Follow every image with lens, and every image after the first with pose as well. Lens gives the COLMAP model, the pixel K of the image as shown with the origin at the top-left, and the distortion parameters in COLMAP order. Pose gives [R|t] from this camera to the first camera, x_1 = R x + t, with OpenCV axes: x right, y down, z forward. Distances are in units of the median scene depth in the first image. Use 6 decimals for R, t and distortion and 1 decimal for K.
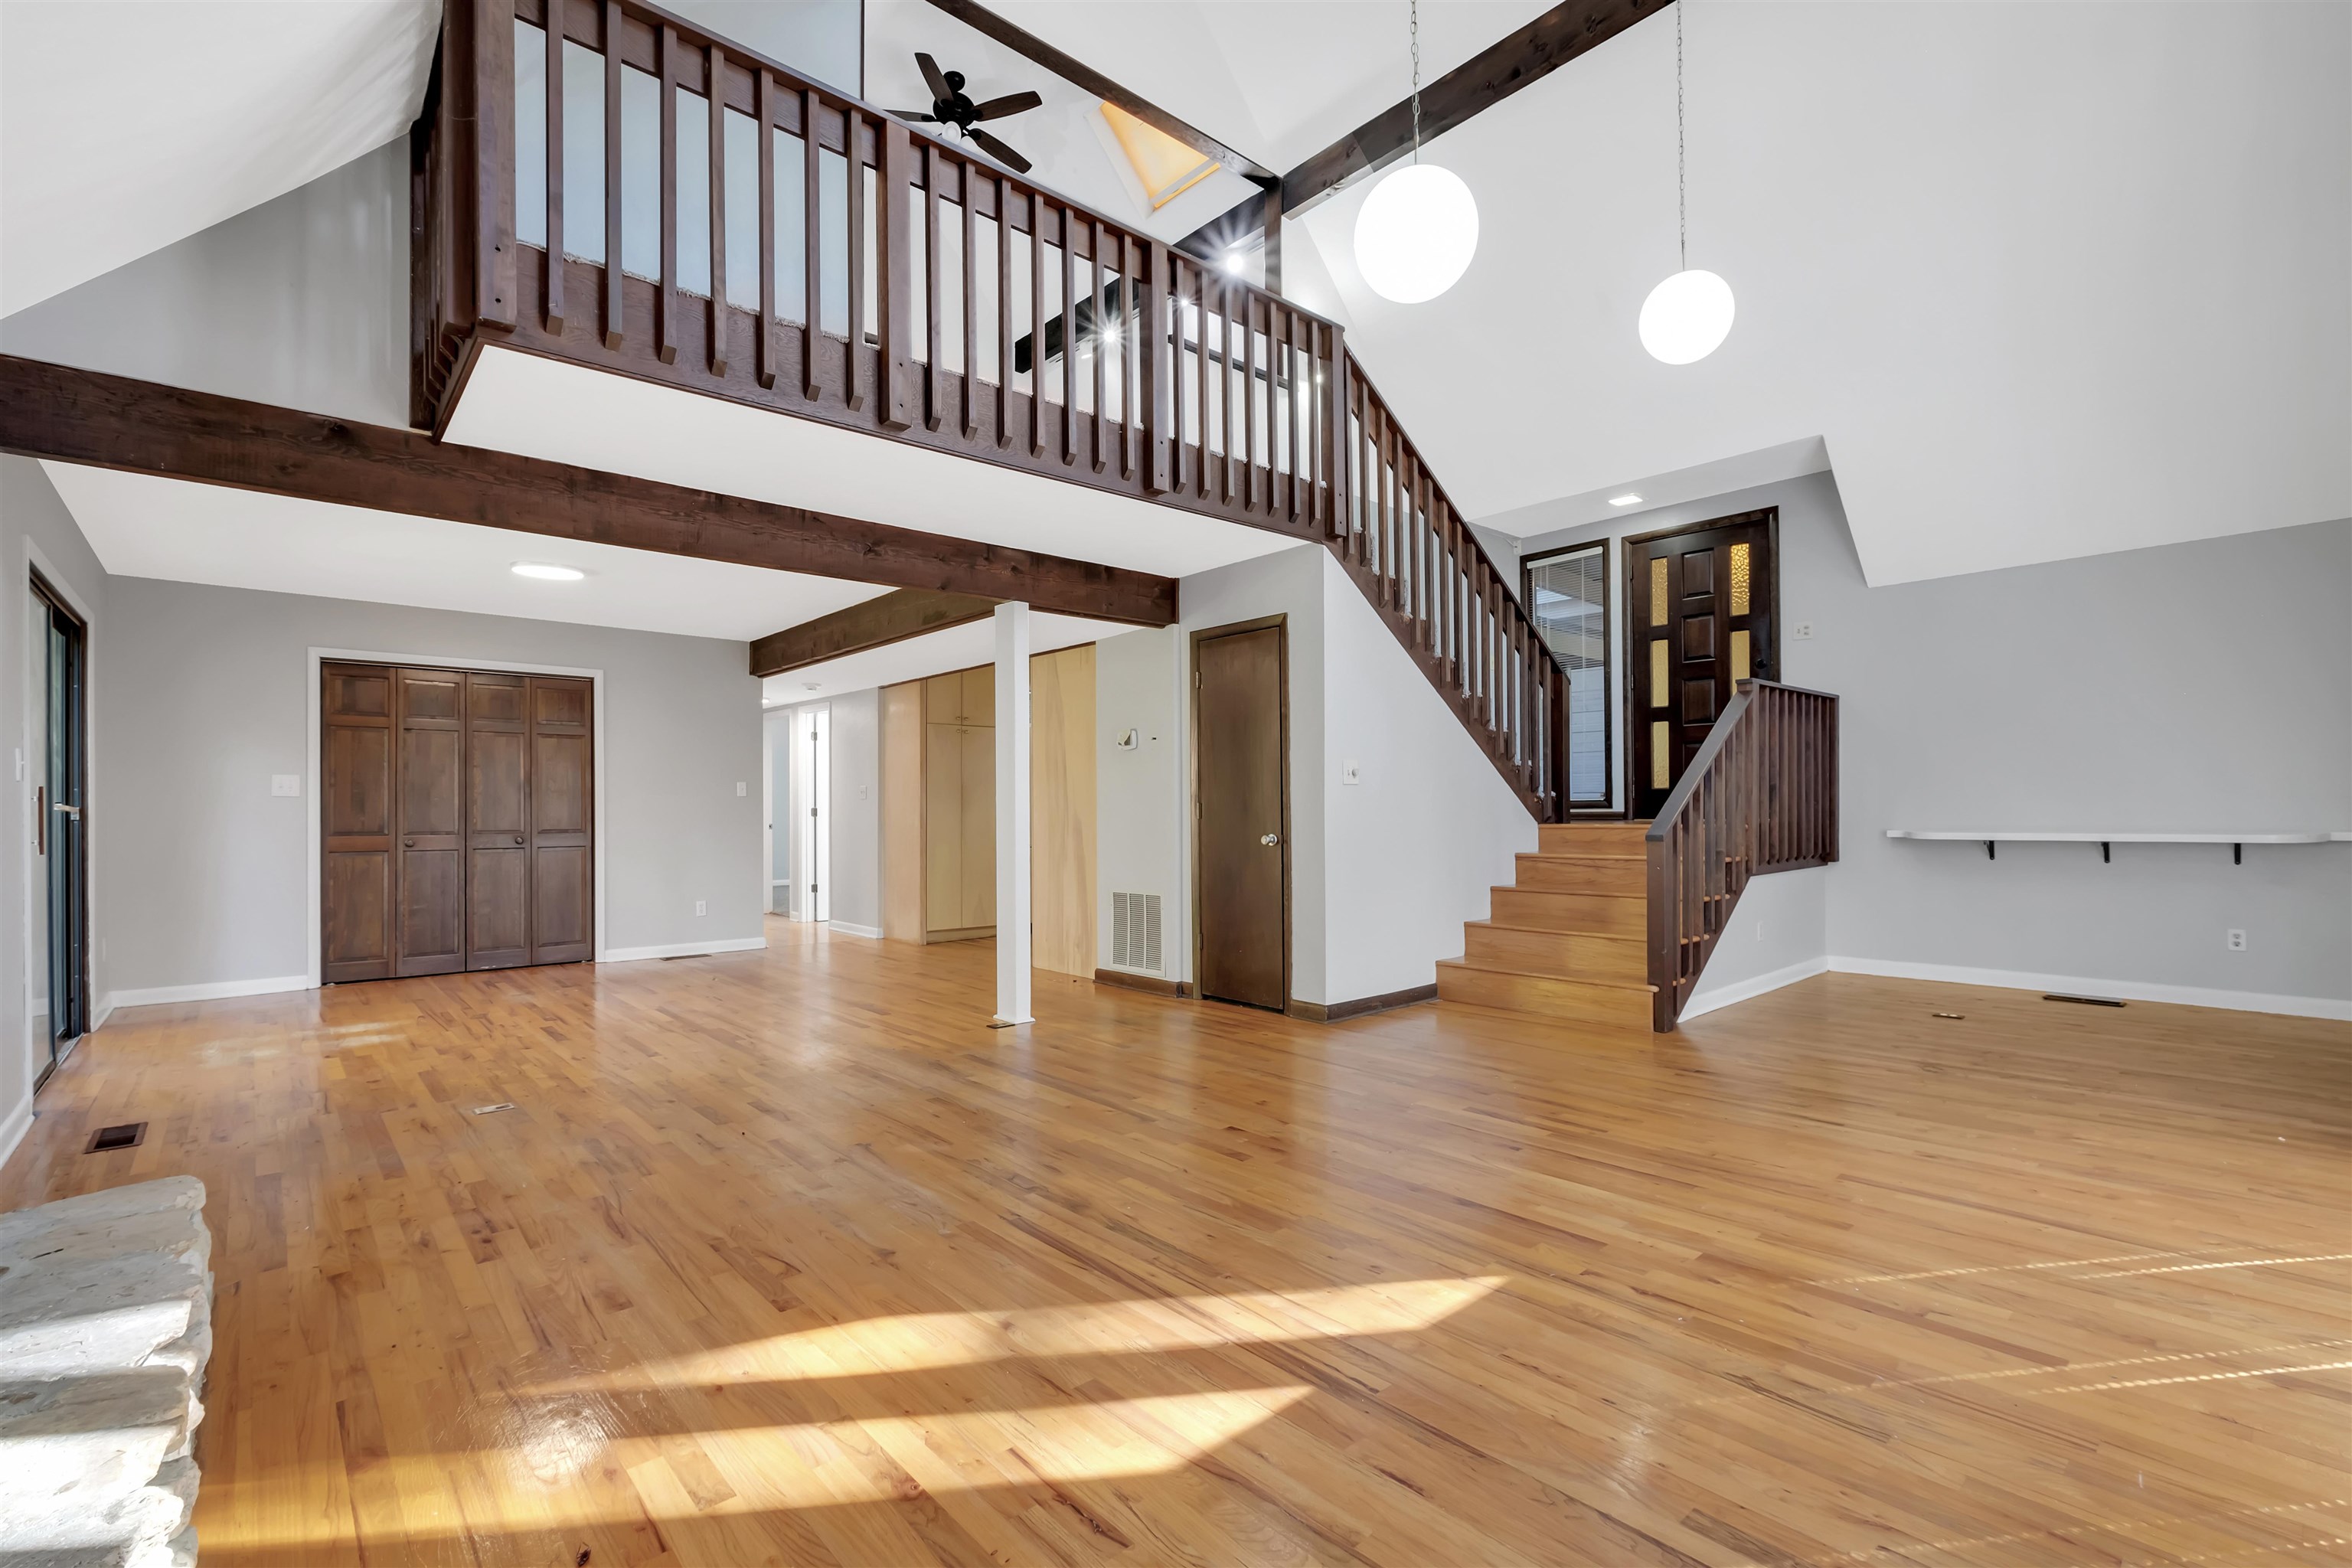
lens RADIAL K [[1034.6, 0, 1167.8], [0, 1034.6, 806.7], [0, 0, 1]] dist [0.001239, 0.000189]
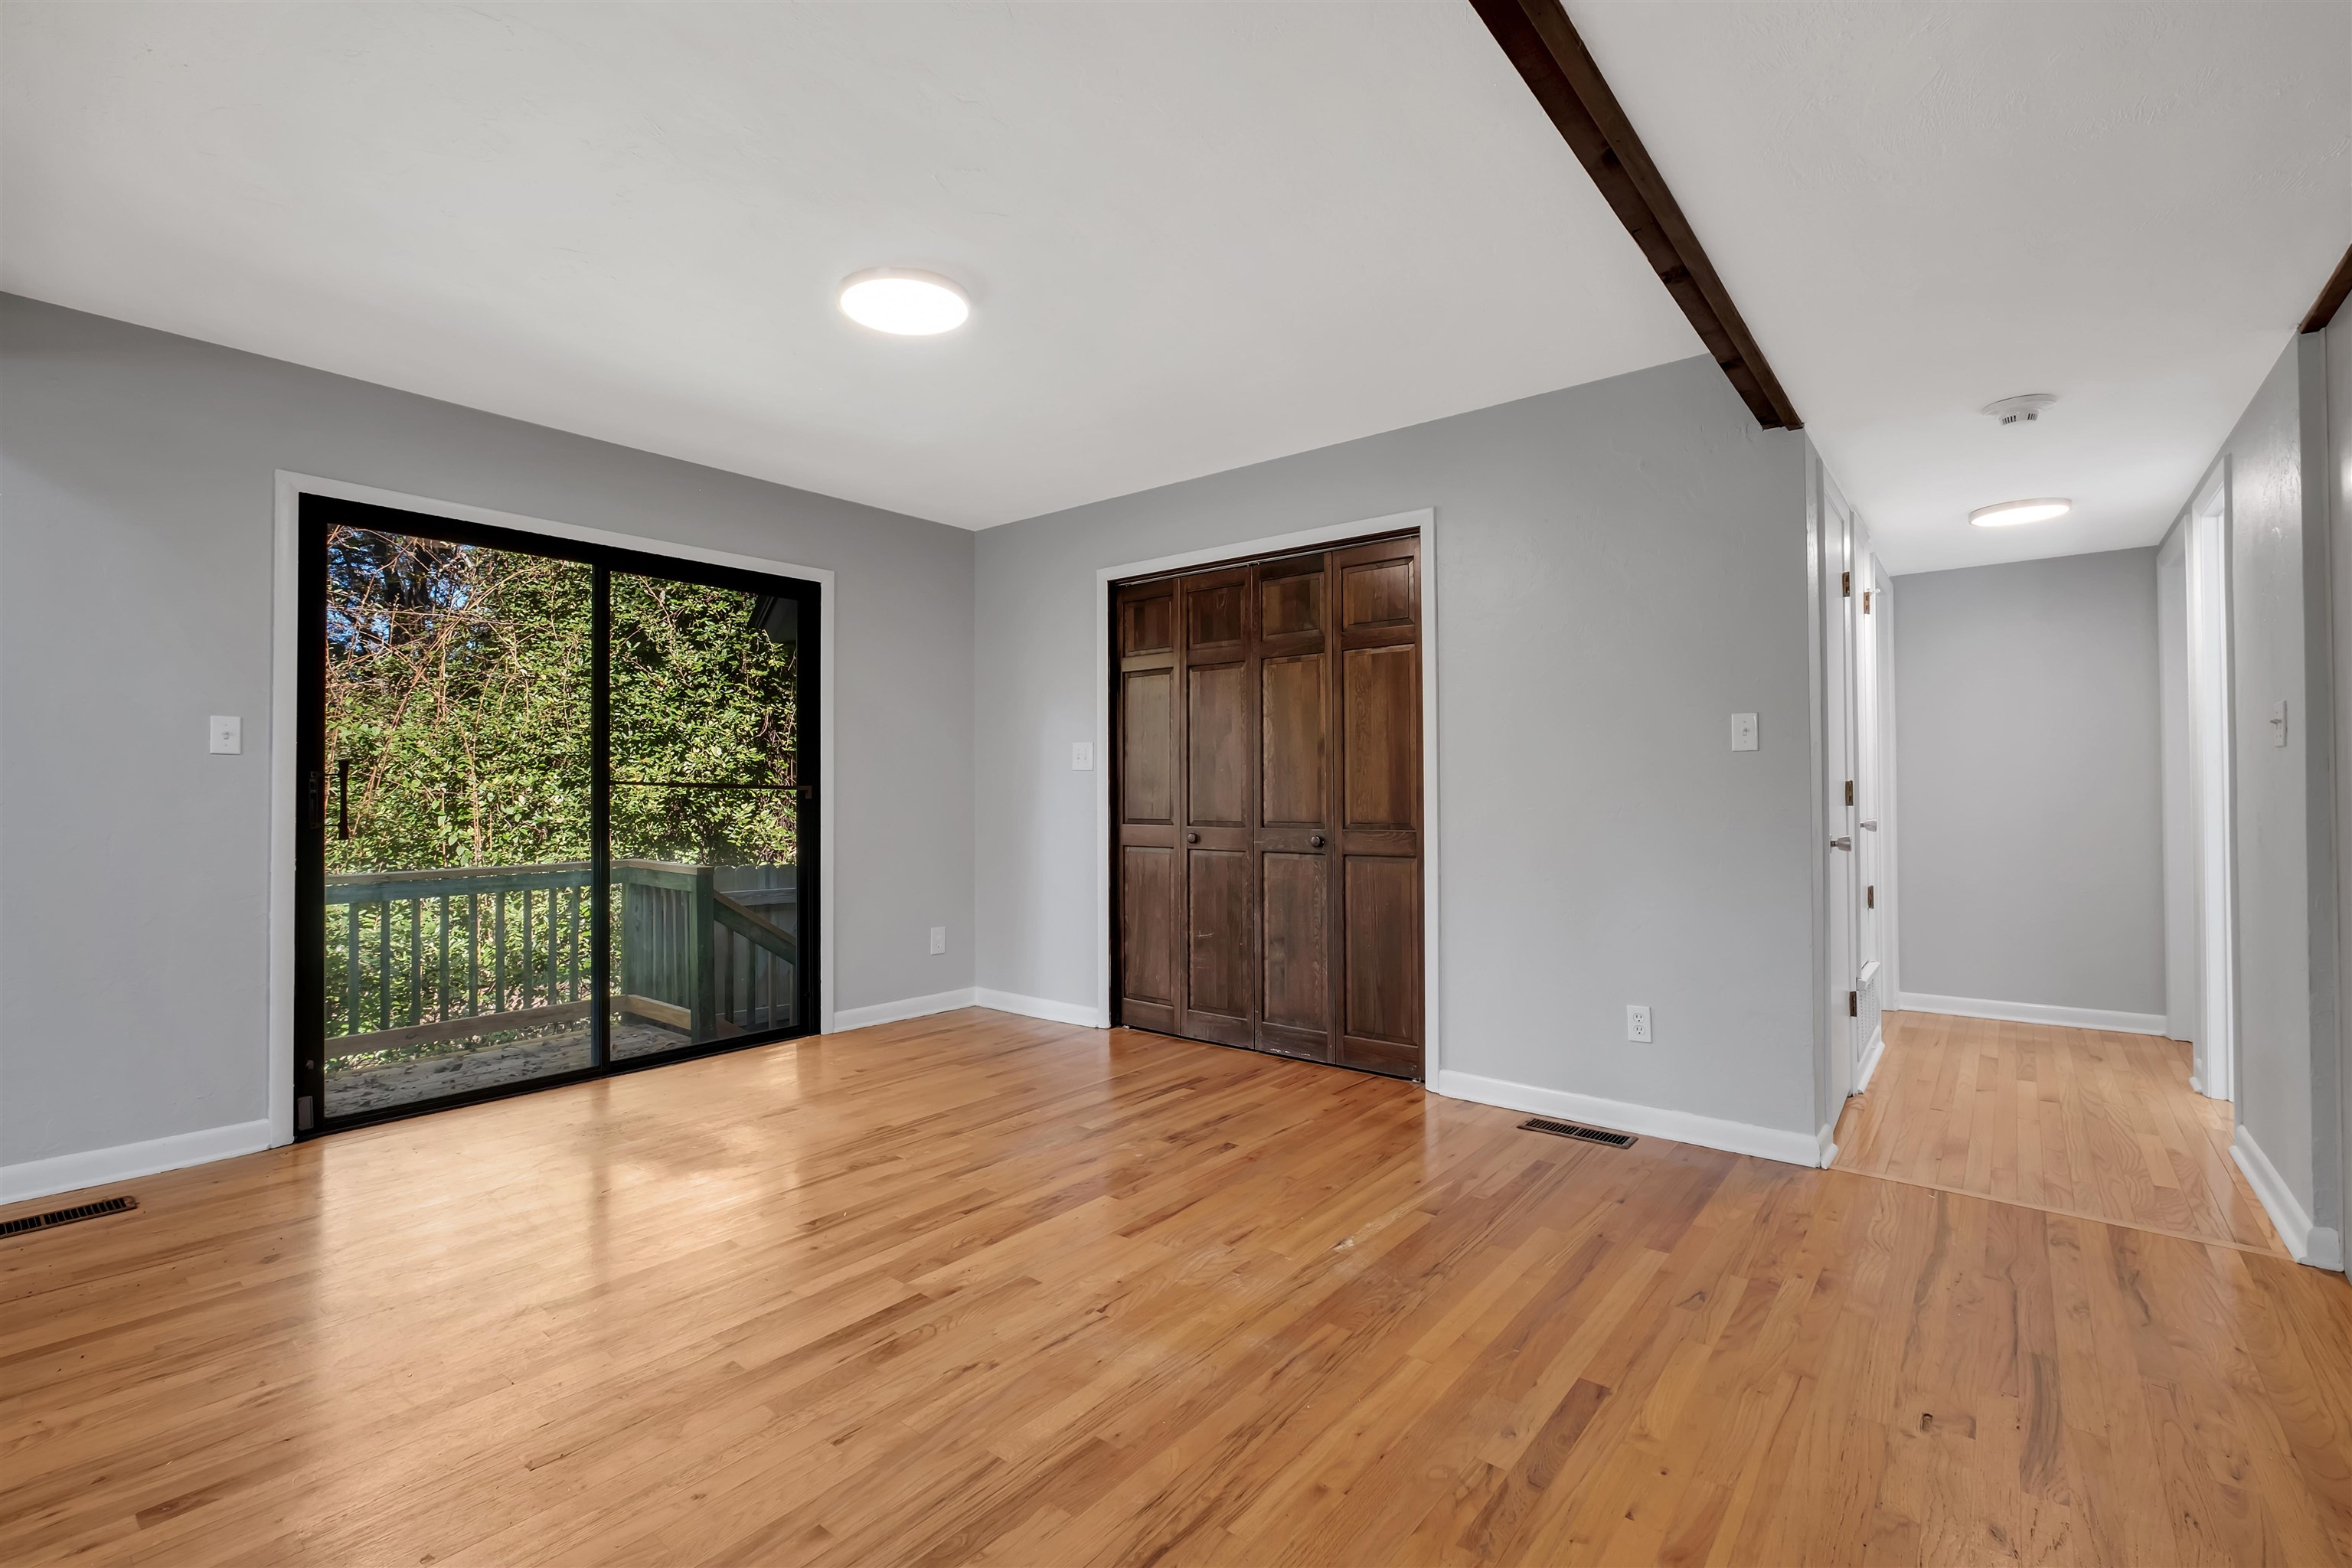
lens RADIAL K [[1034.6, 0, 1167.8], [0, 1034.6, 806.7], [0, 0, 1]] dist [0.001239, 0.000189]
pose [[0.146953, 0.013760, -0.989048, -0.081393], [0.005387, 0.999877, 0.014711, 0.005566], [0.989129, -0.007490, 0.146861, 0.936822]]
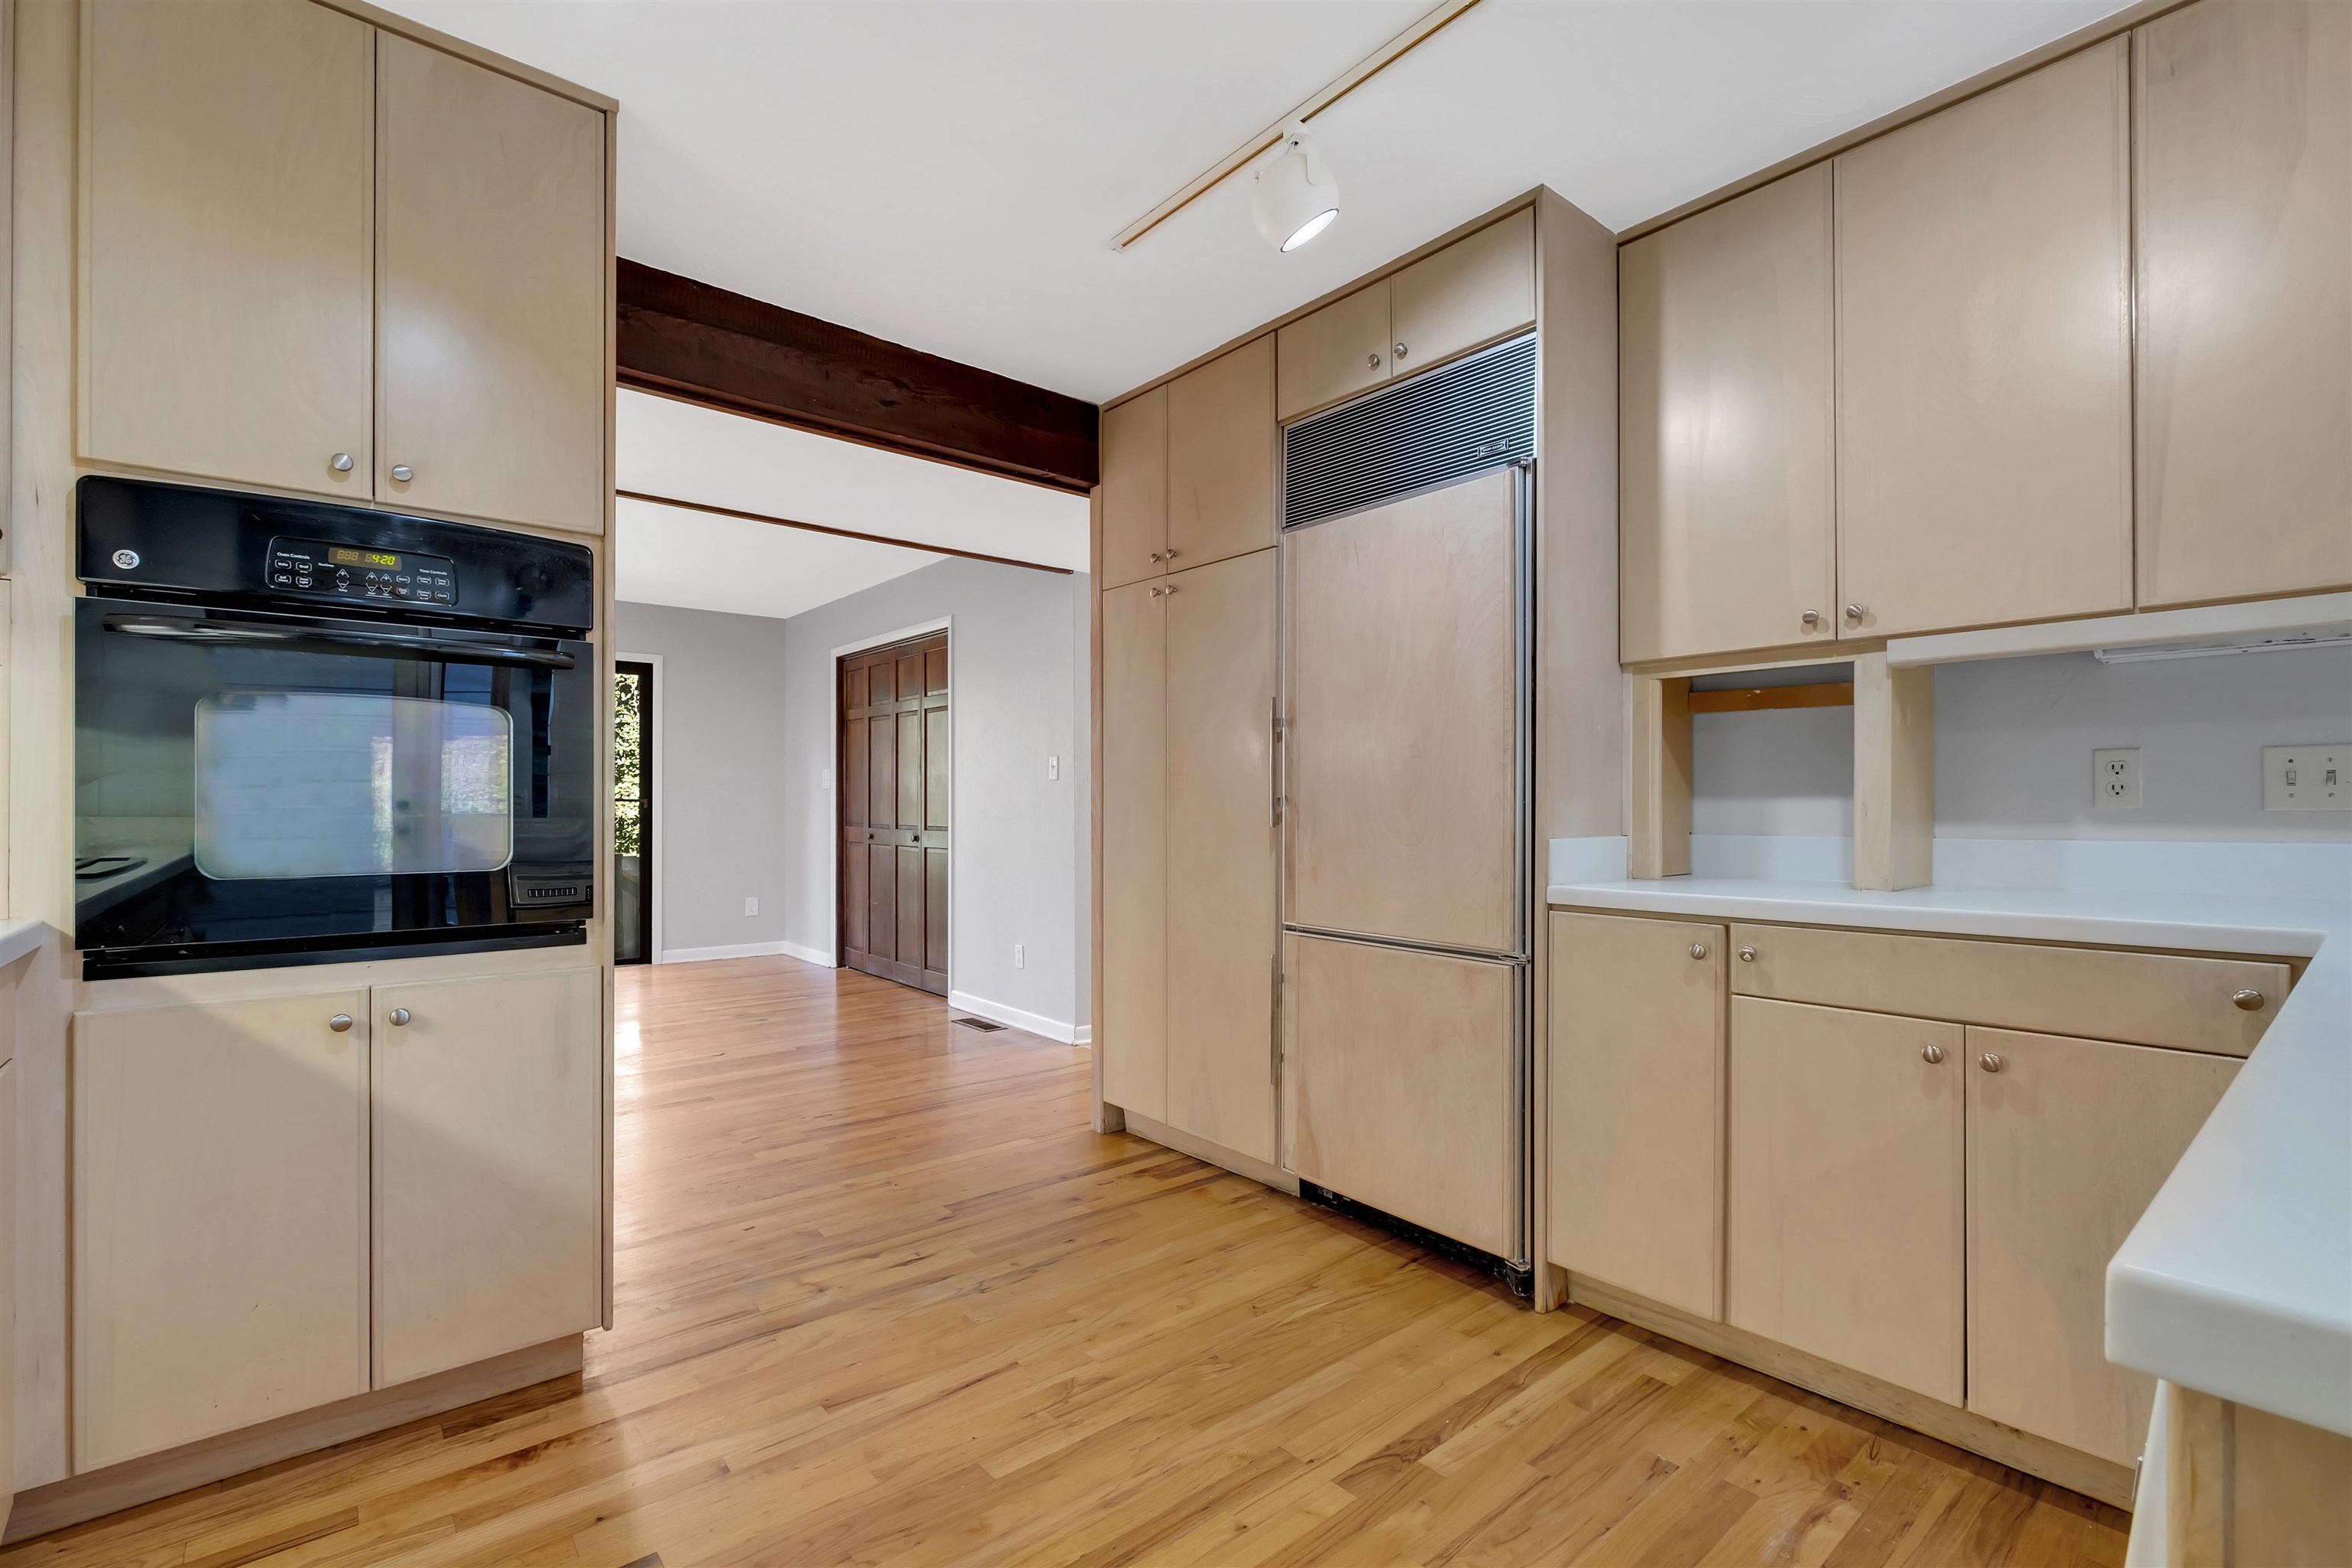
lens RADIAL K [[1034.6, 0, 1167.8], [0, 1034.6, 806.7], [0, 0, 1]] dist [0.001239, 0.000189]
pose [[-0.027620, 0.008898, -0.999579, 0.236719], [0.002536, 0.999958, 0.008832, 0.000427], [0.999615, -0.002291, -0.027641, 1.375820]]
